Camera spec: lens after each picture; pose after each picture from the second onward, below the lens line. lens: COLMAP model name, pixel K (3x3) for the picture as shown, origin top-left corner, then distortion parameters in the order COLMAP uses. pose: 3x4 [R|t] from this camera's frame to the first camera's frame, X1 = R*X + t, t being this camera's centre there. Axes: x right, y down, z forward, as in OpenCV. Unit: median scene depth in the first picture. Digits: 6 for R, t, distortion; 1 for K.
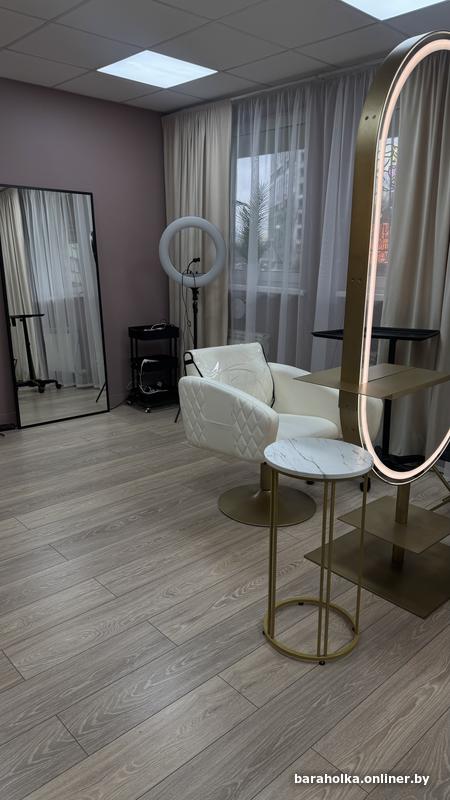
lens RADIAL K [[557.2, 0, 225.0], [0, 557.2, 400.0], [0, 0, 1]] dist [-0.007960, -0.003435]
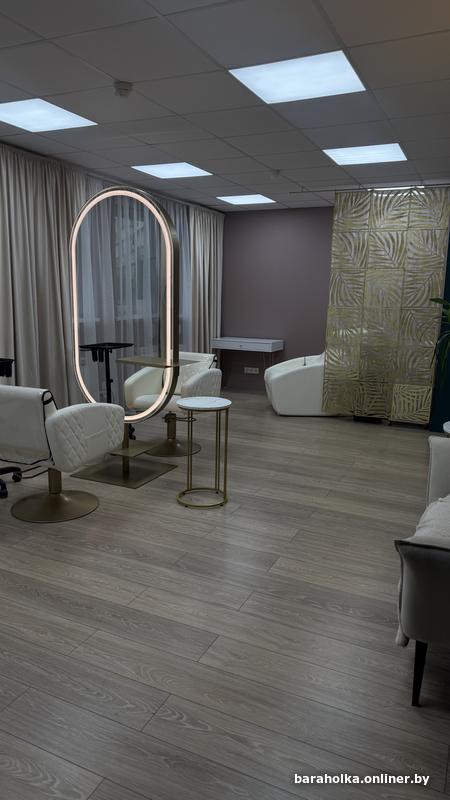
lens RADIAL K [[557.2, 0, 225.0], [0, 557.2, 400.0], [0, 0, 1]] dist [-0.007960, -0.003435]
pose [[-0.392090, -0.182666, 0.901609, -1.215451], [0.204287, 0.938327, 0.278945, -0.313479], [-0.896957, 0.293559, -0.330592, 1.116268]]
